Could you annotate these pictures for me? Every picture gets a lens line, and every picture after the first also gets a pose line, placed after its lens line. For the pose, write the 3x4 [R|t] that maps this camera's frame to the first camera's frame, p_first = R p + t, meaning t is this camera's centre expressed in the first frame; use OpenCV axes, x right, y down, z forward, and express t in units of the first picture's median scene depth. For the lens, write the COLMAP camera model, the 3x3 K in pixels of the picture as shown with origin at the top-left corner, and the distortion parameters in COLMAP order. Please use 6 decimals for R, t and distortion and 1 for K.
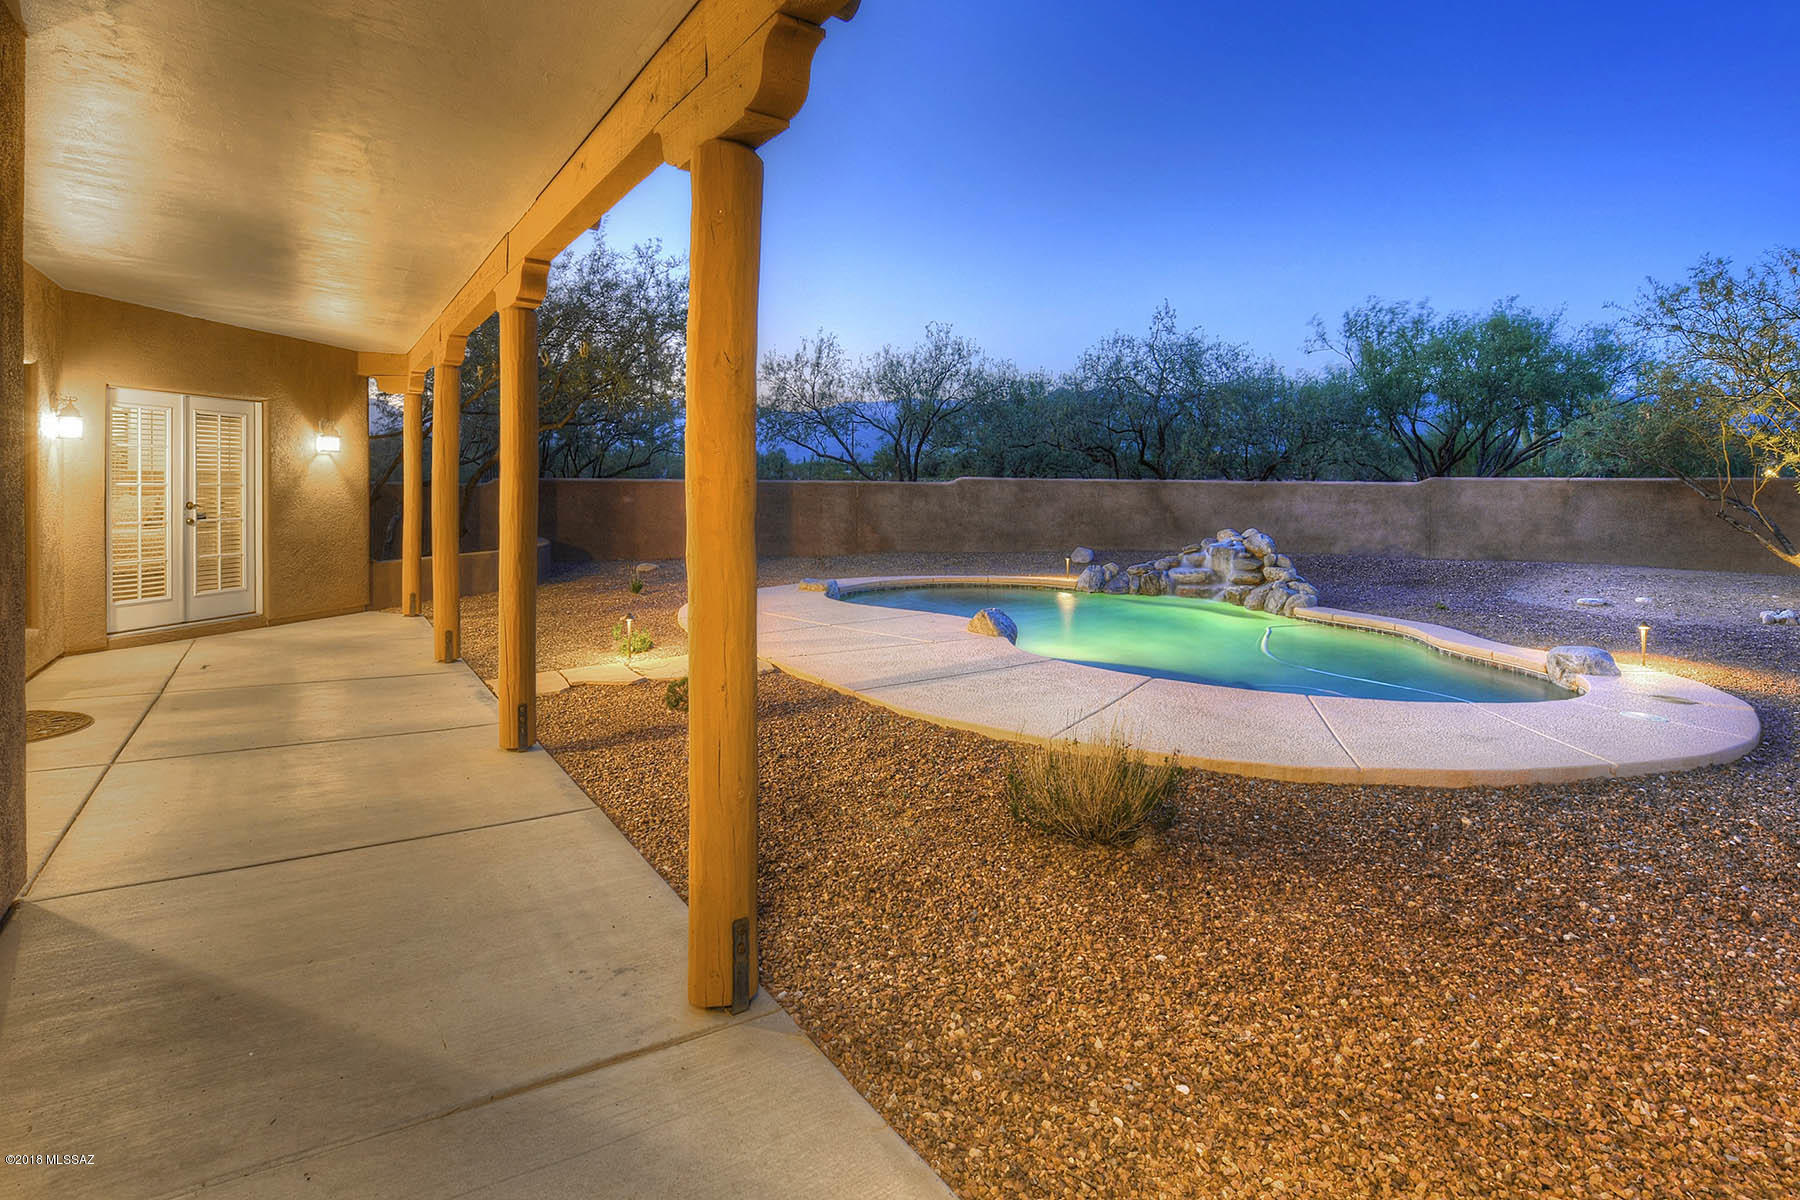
lens RADIAL K [[870.8, 0, 882.8], [0, 870.8, 512.0], [0, 0, 1]] dist [-0.005136, -0.000280]
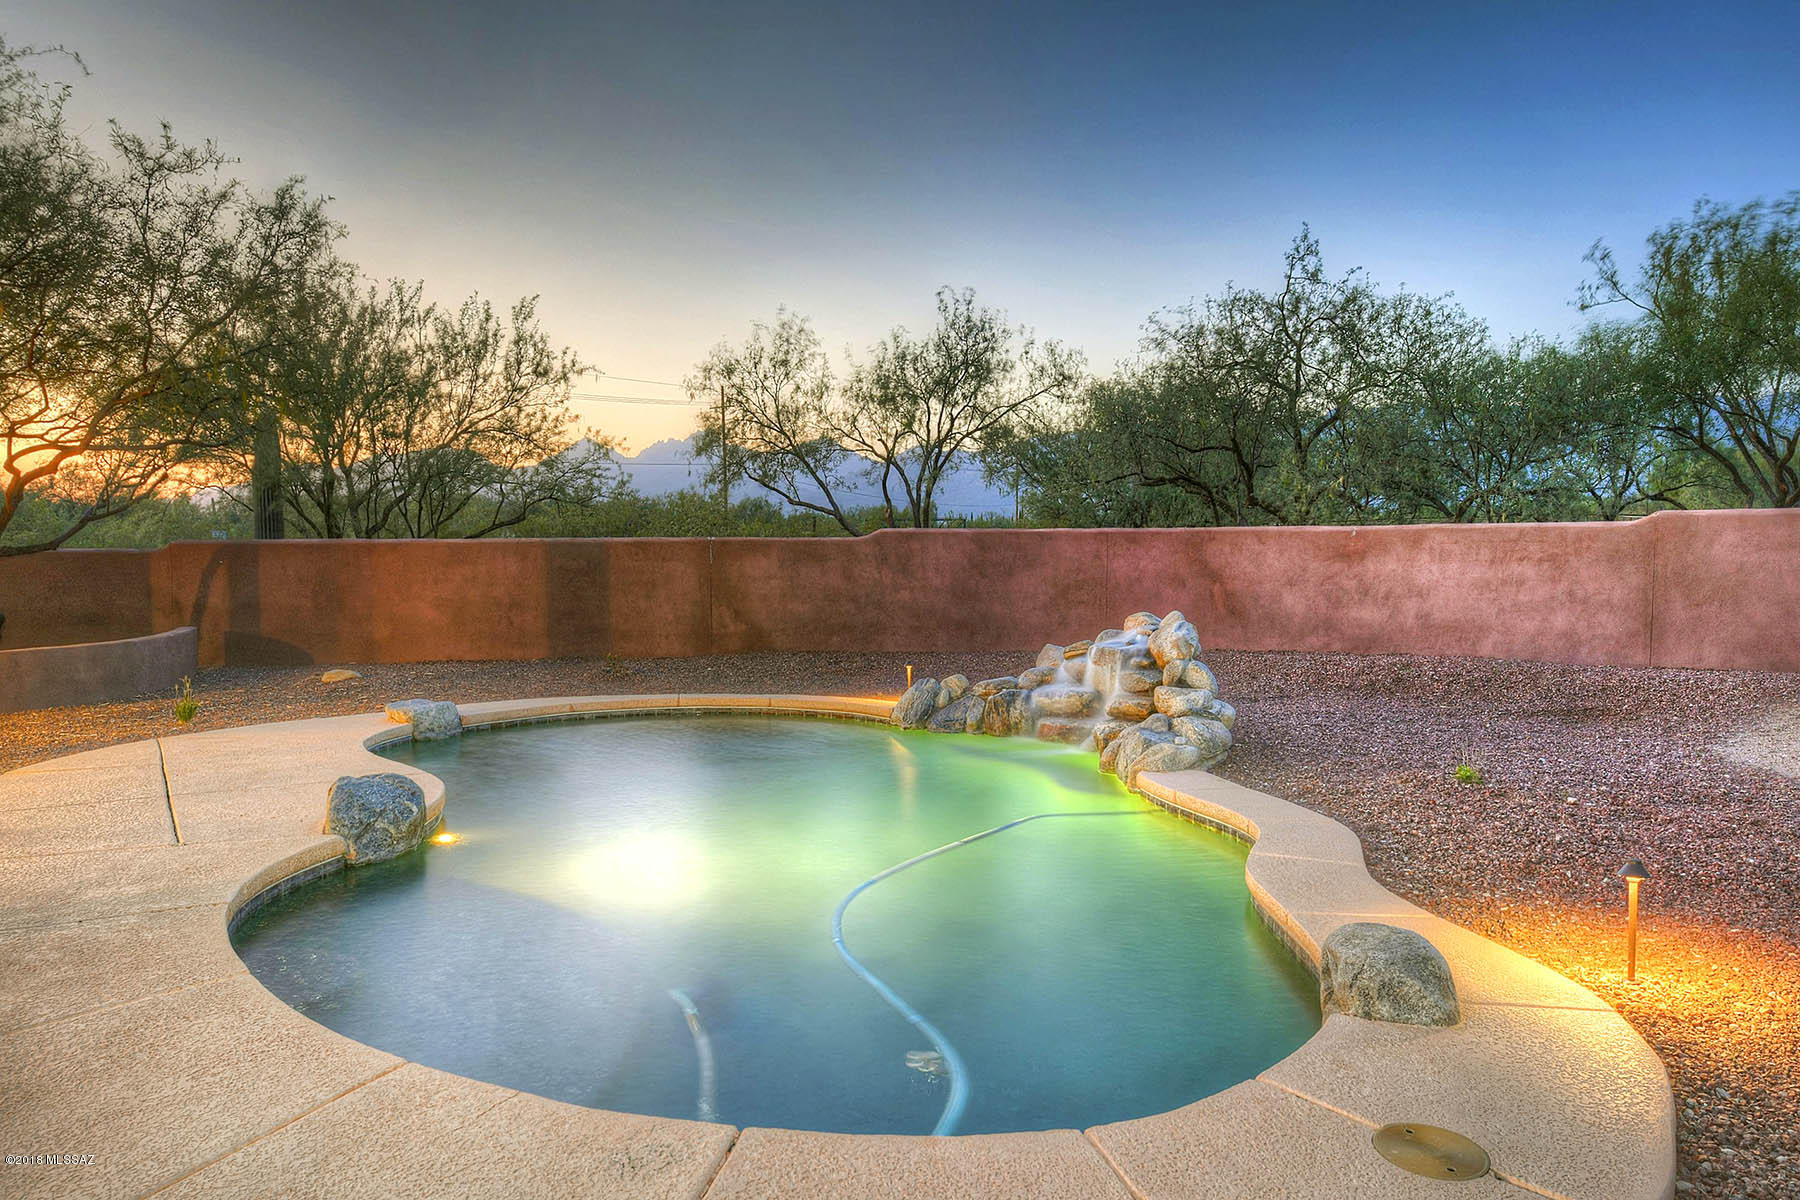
lens RADIAL K [[1221.0, 0, 900.7], [0, 1221.0, 605.5], [0, 0, 1]] dist [0.004815, -0.000223]
pose [[0.986158, -0.005475, -0.165720, 0.289097], [0.007430, 0.999910, 0.011179, 0.005100], [0.165644, -0.012255, 0.986110, 0.193890]]
